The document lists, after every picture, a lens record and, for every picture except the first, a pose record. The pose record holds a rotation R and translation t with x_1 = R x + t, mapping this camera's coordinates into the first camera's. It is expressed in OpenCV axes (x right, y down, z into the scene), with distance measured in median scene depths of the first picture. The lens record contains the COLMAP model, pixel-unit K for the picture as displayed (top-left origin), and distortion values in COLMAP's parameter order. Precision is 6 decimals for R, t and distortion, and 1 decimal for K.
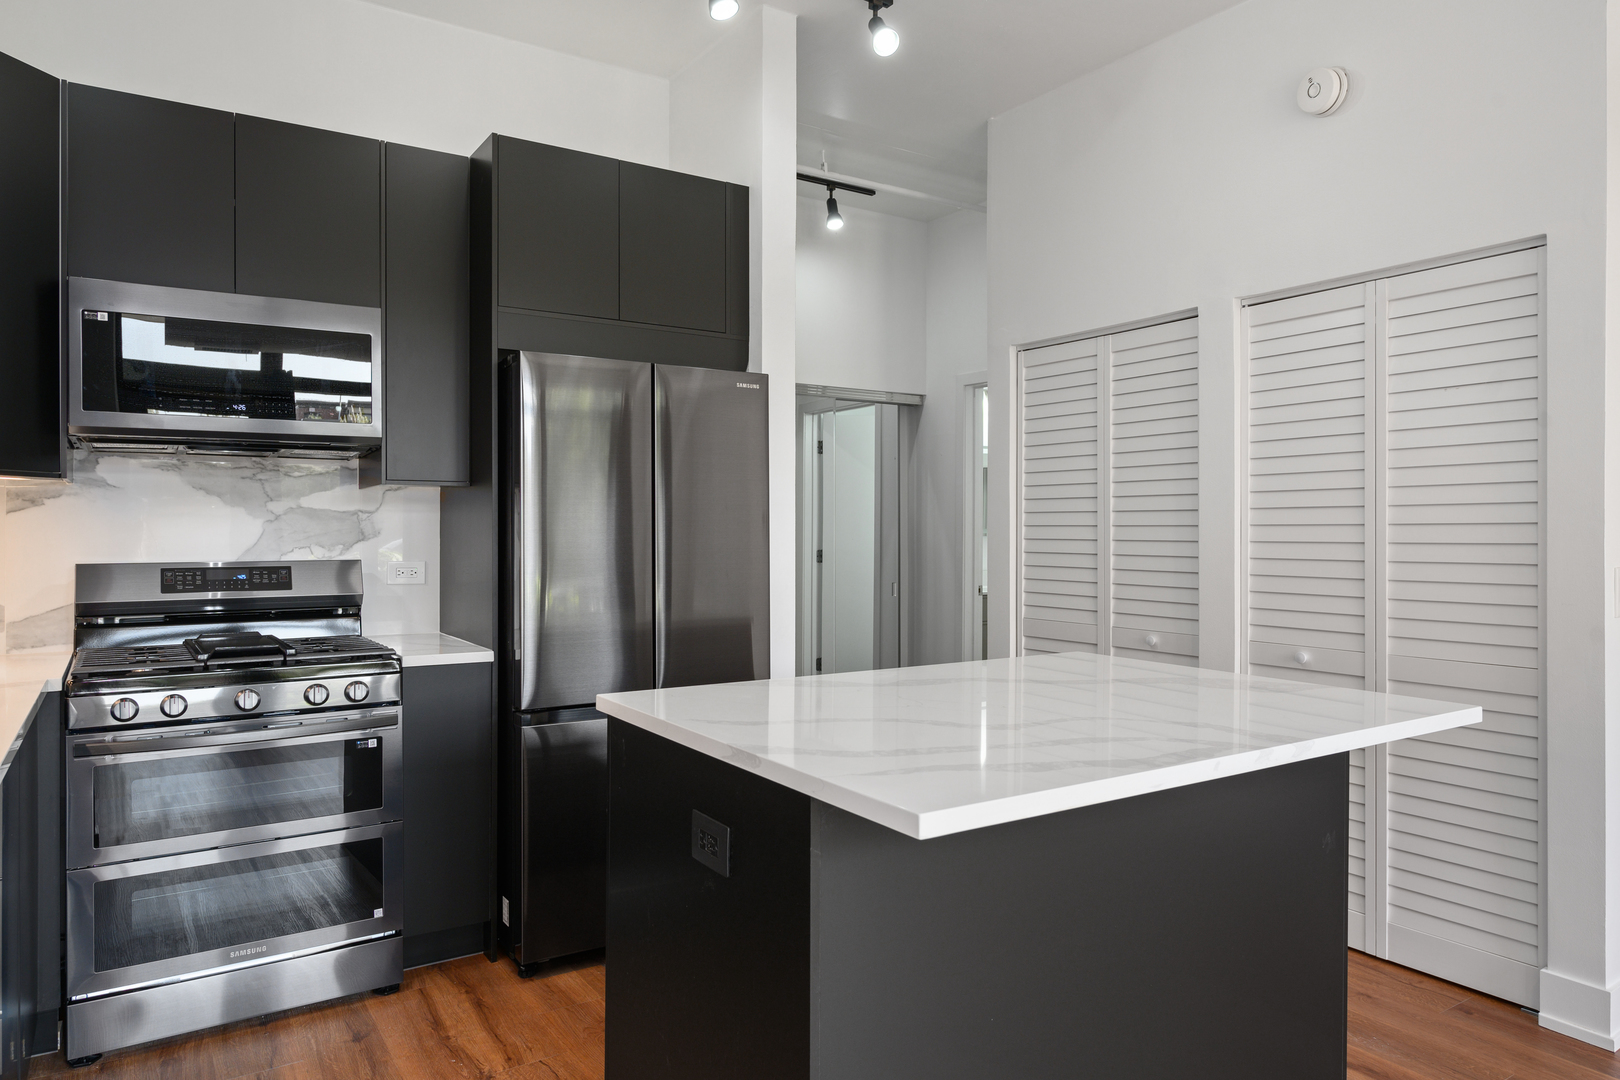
lens RADIAL K [[1031.9, 0, 811.9], [0, 1031.9, 531.3], [0, 0, 1]] dist [-0.005567, -0.002058]
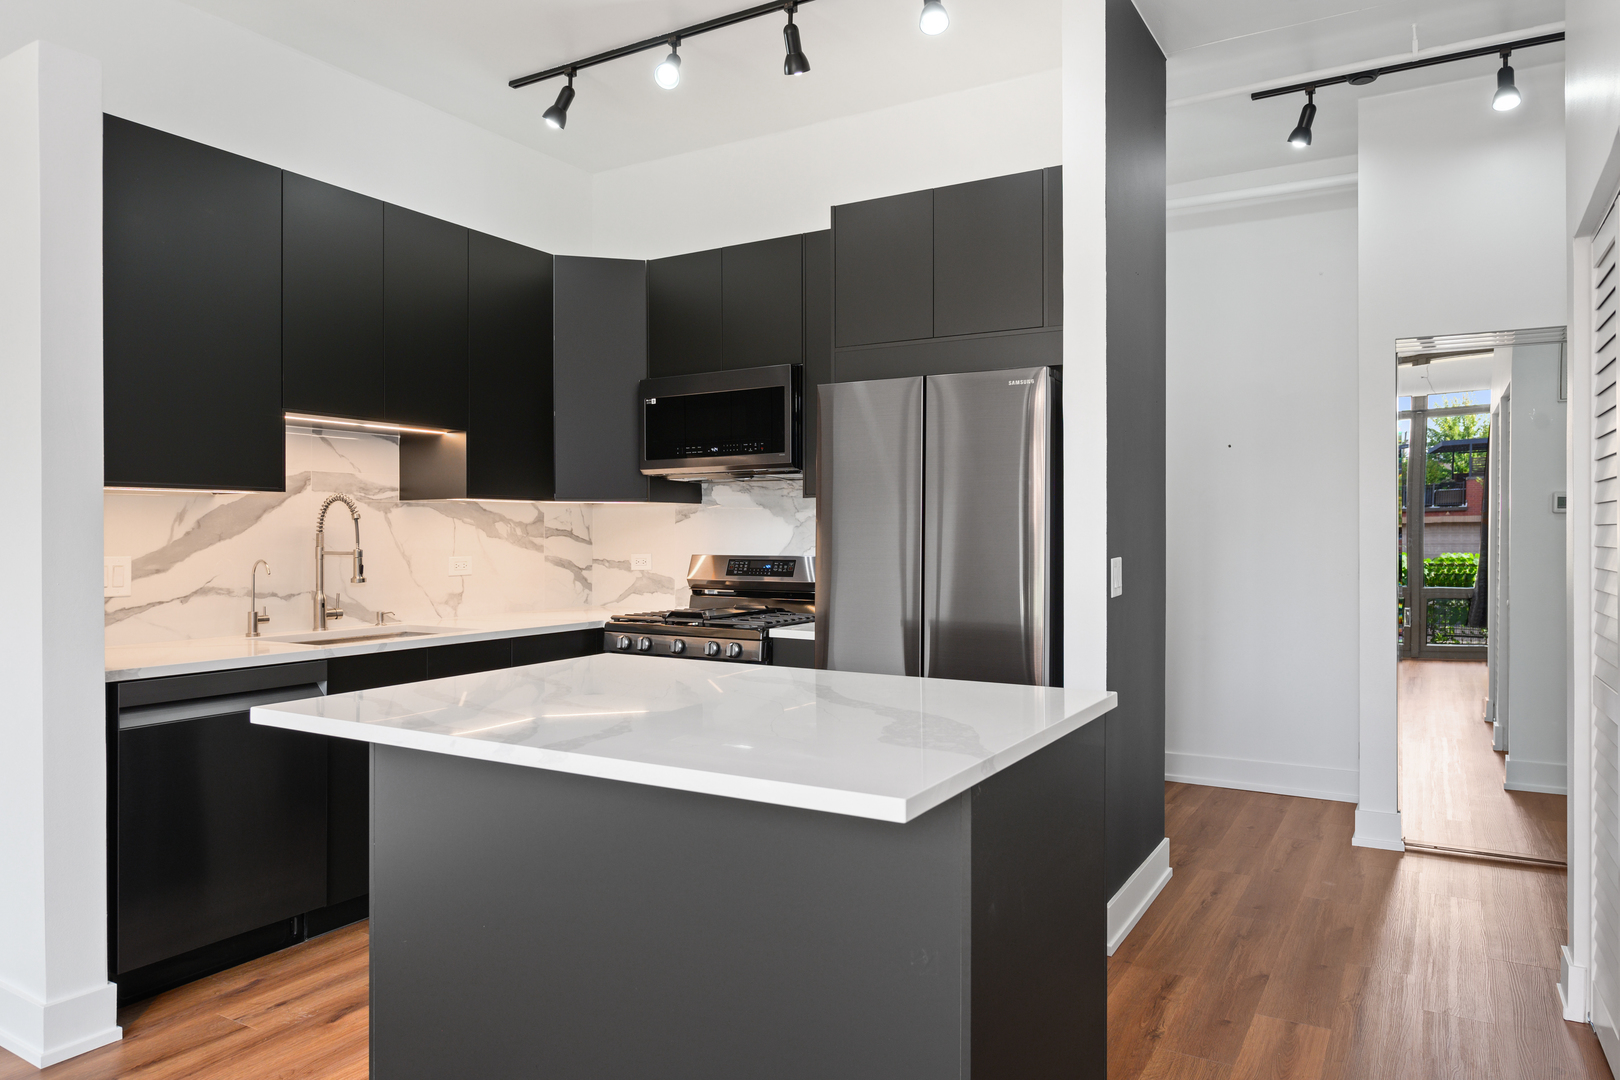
lens RADIAL K [[1060.4, 0, 810.0], [0, 1060.4, 533.4], [0, 0, 1]] dist [-0.002821, -0.001520]
pose [[0.439180, -0.001371, -0.898398, 0.791058], [-0.000712, 0.999998, -0.001874, 0.001684], [0.898399, 0.001462, 0.439178, 0.421490]]
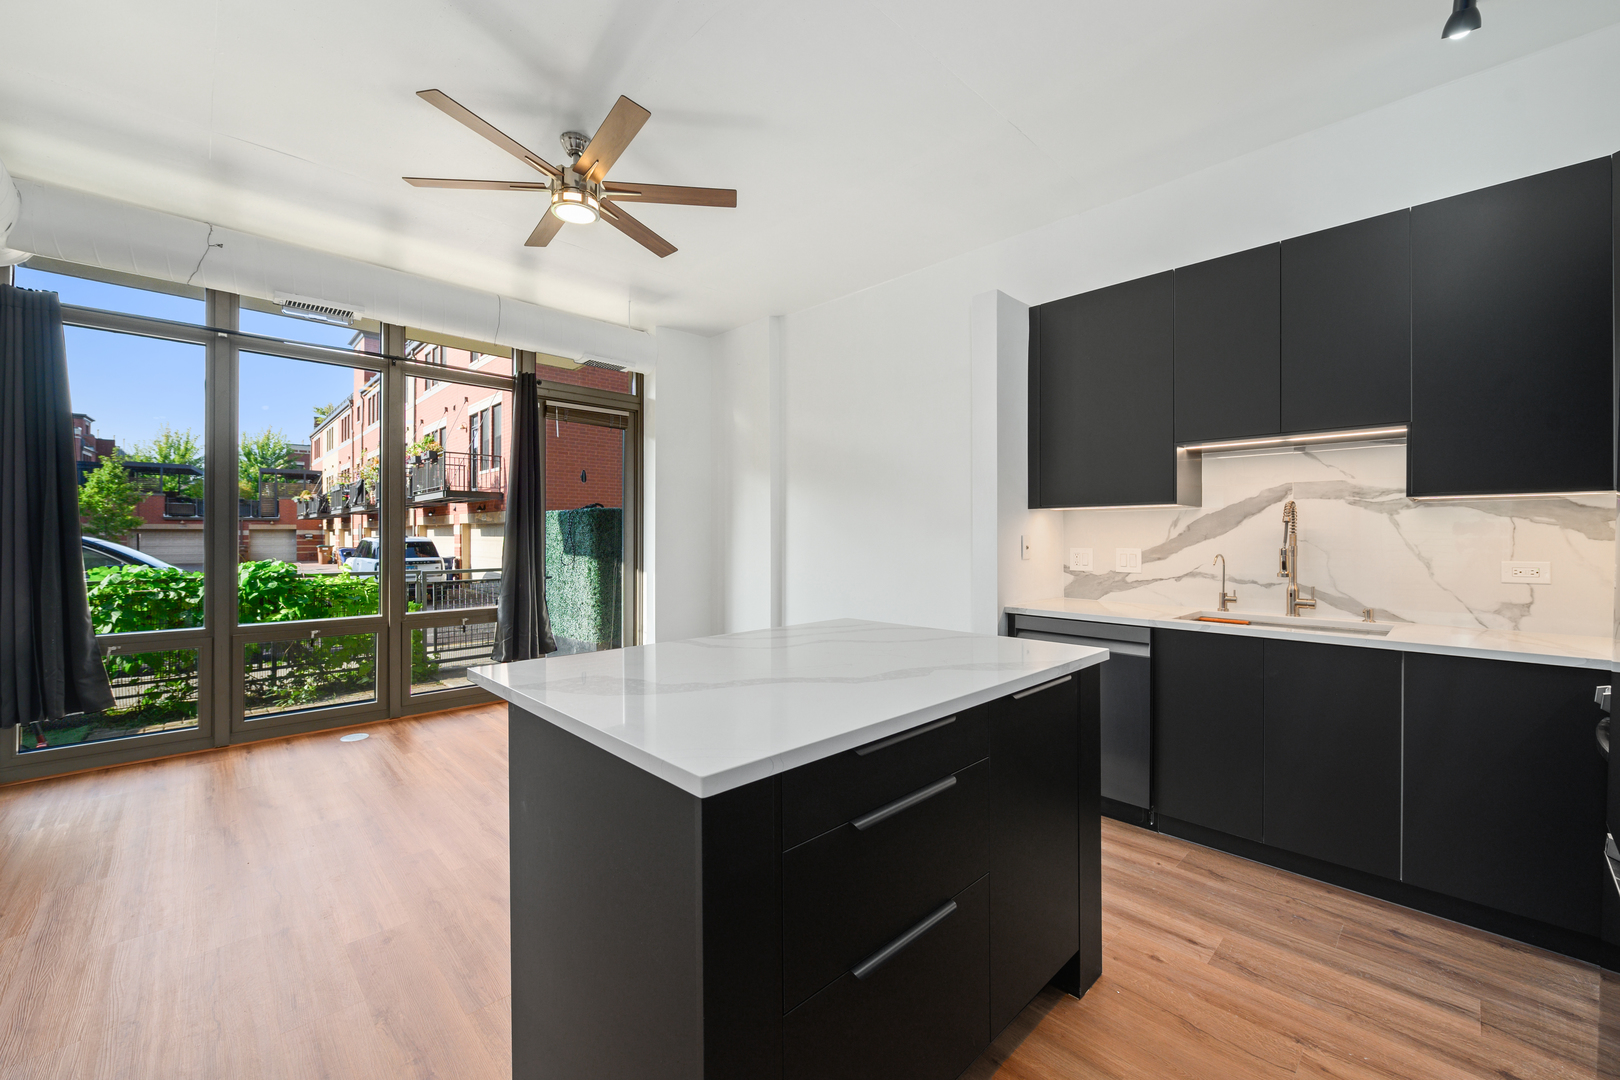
lens RADIAL K [[644.3, 0, 814.2], [0, 644.3, 536.9], [0, 0, 1]] dist [-0.007752, 0.000062]
pose [[-0.981702, -0.000496, -0.190422, 0.243158], [-0.001657, 0.999981, 0.005941, -0.001053], [0.190416, 0.006148, -0.981684, 1.210598]]
